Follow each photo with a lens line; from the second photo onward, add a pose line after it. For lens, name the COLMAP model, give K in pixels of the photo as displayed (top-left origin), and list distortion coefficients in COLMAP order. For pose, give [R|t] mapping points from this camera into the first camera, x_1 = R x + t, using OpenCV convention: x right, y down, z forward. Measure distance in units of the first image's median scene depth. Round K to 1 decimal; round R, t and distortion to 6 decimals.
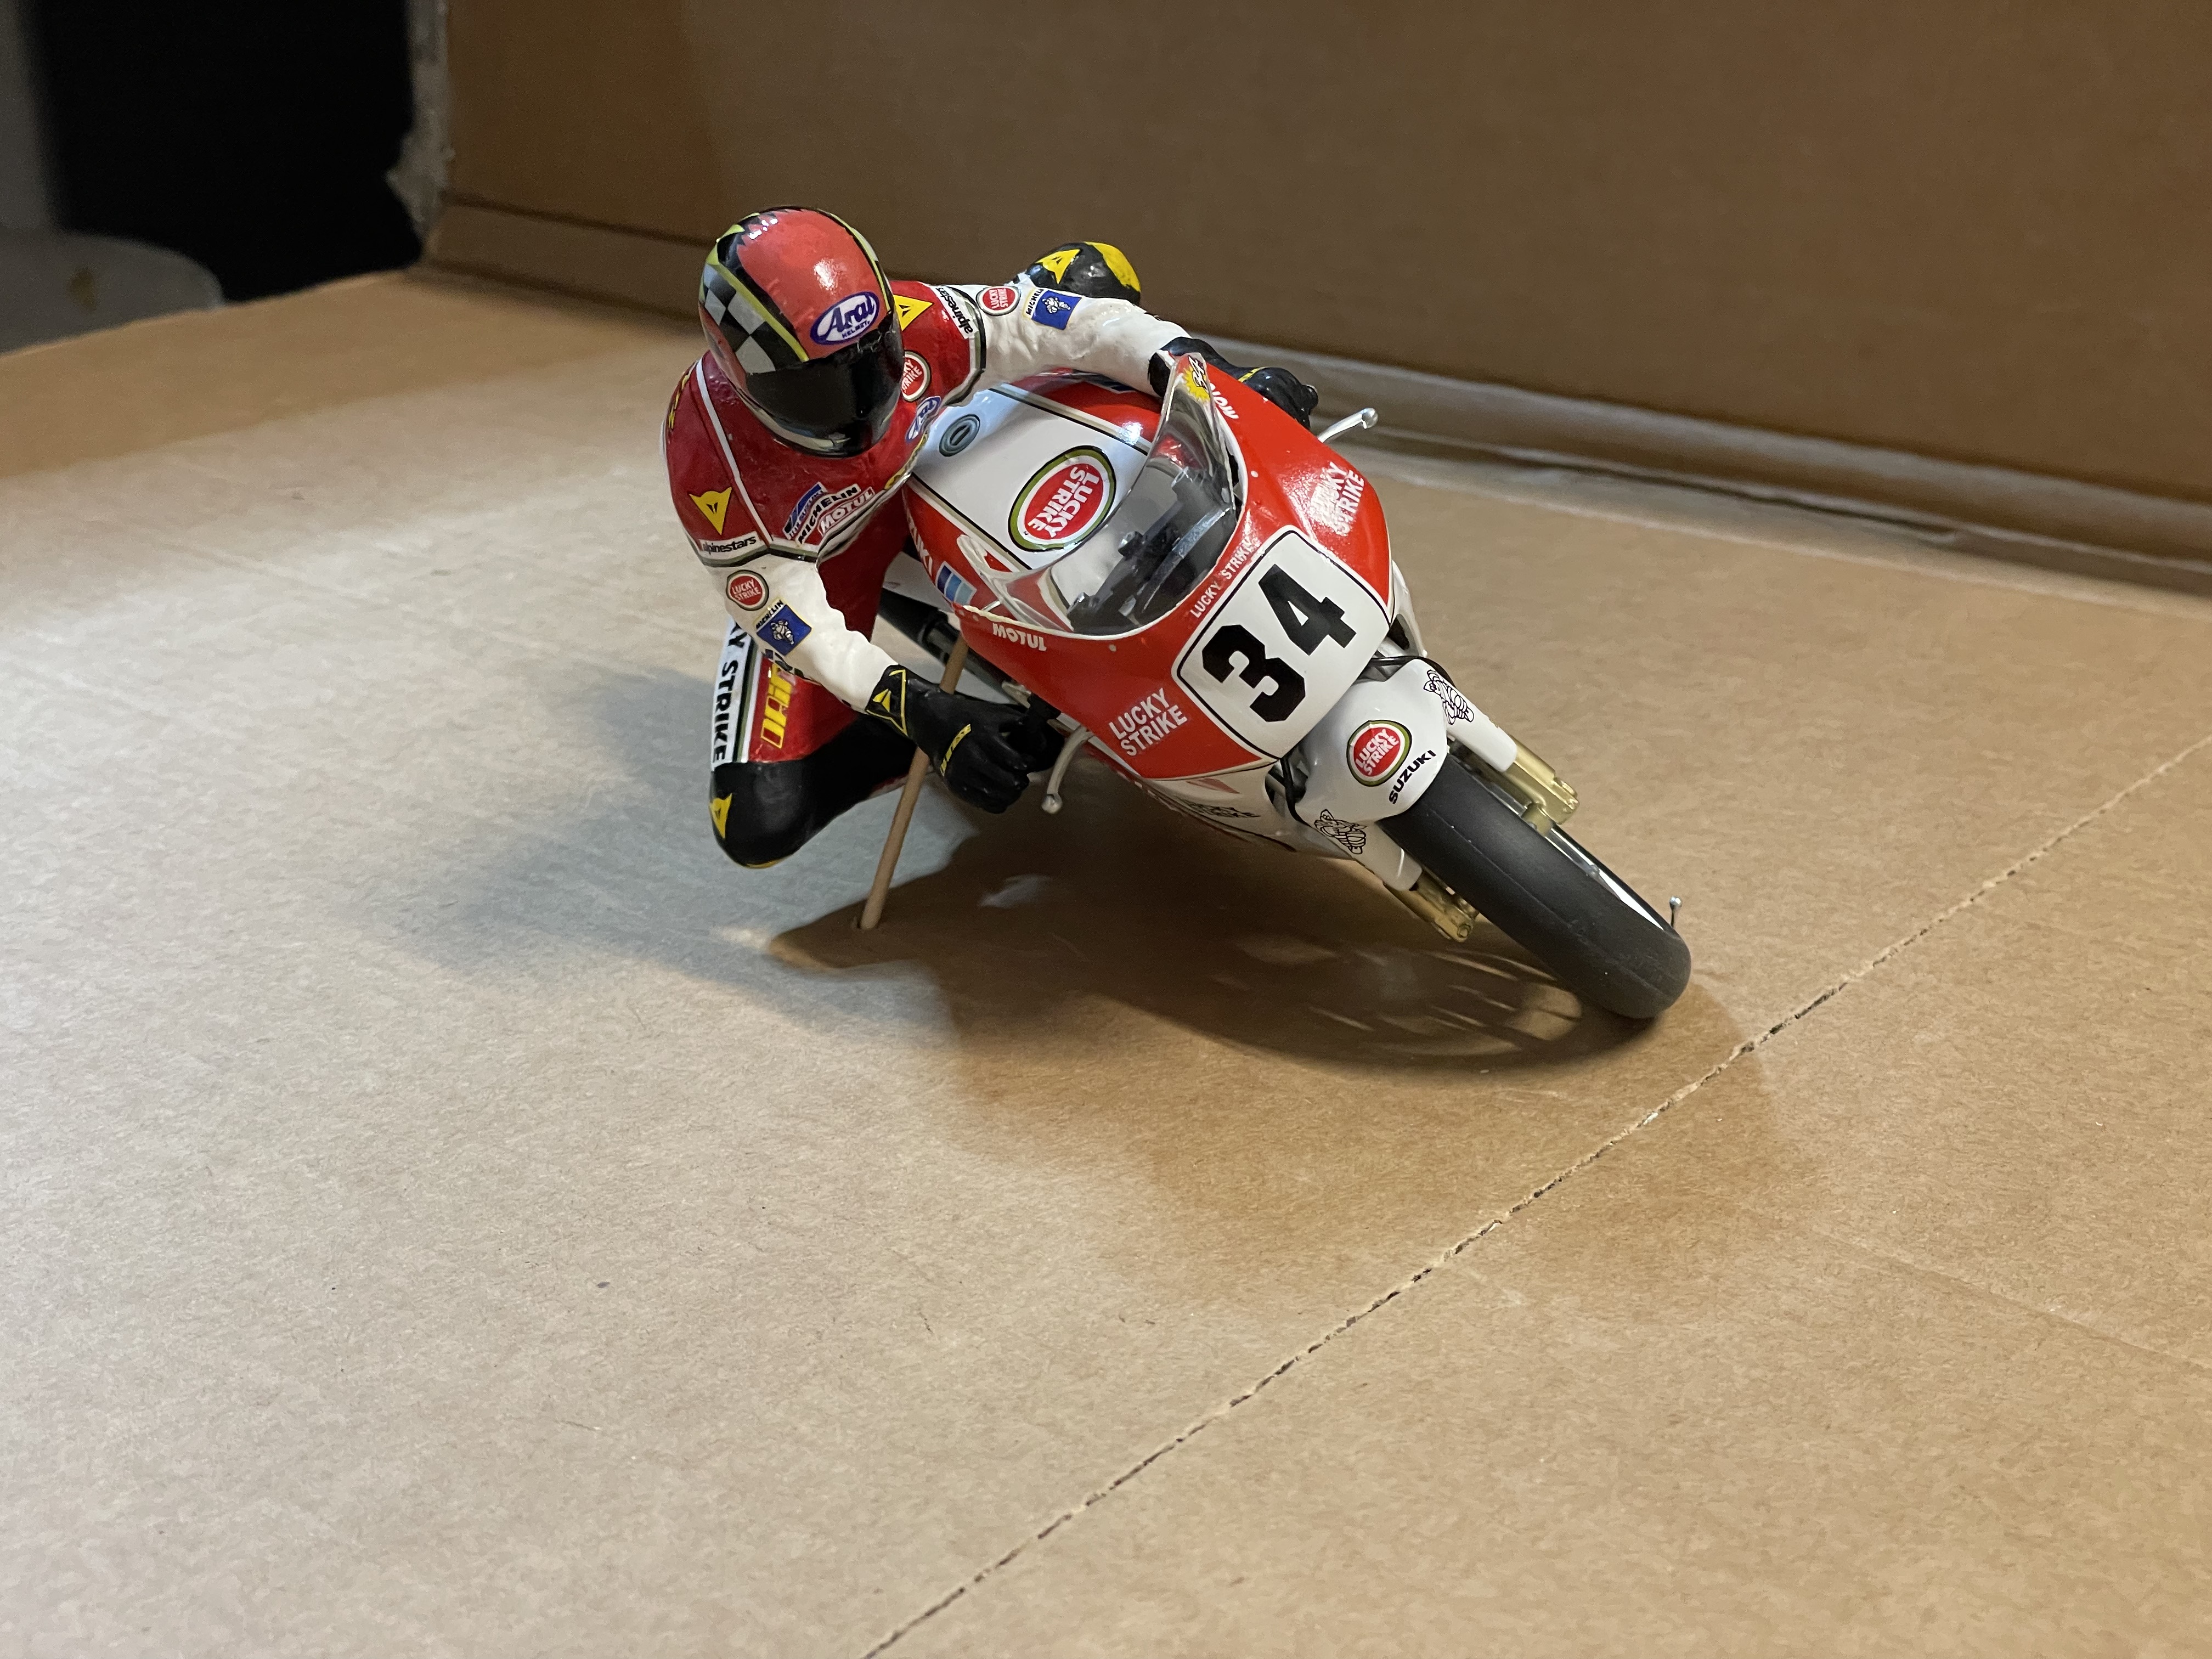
lens RADIAL K [[3429.5, 0, 1106.0], [0, 3429.5, 838.2], [0, 0, 1]] dist [0.033067, 0.000000]
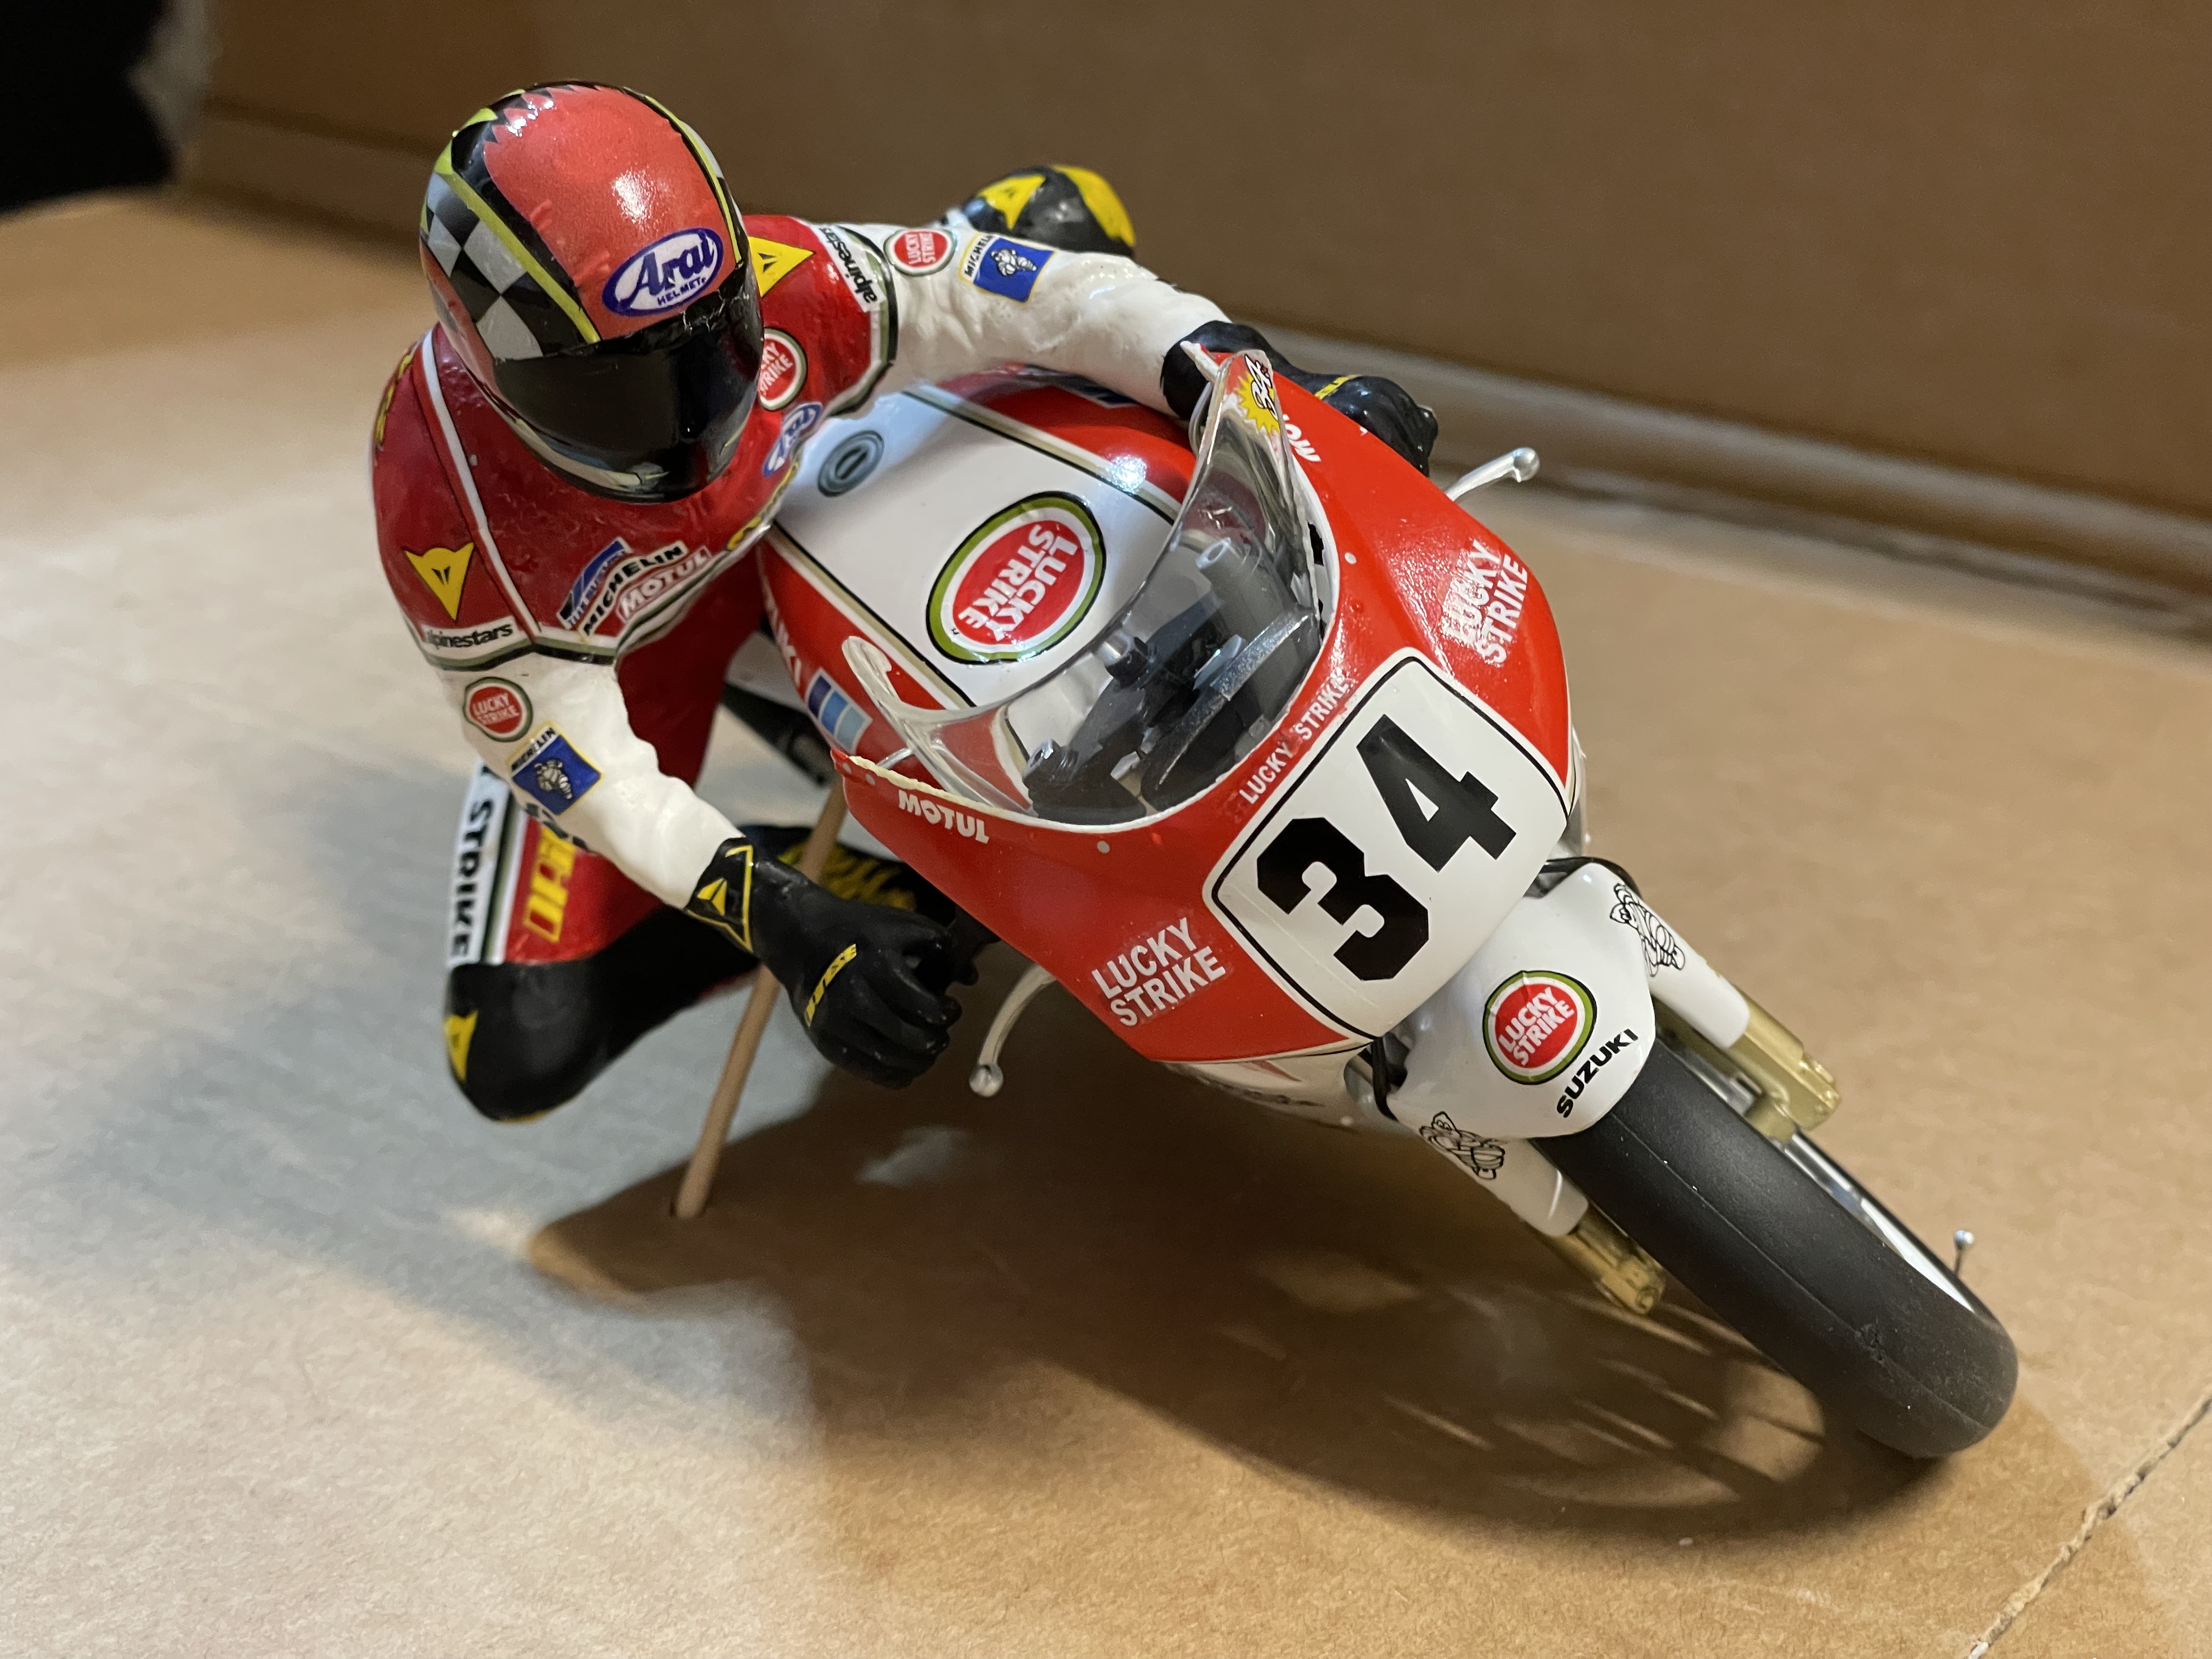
lens RADIAL K [[3429.5, 0, 1099.2], [0, 3429.5, 820.7], [0, 0, 1]] dist [0.033067, 0.000000]
pose [[0.998932, 0.027667, 0.037006, -0.019334], [-0.027864, 0.999600, 0.004812, -0.058689], [-0.036858, -0.005838, 0.999303, 0.384628]]
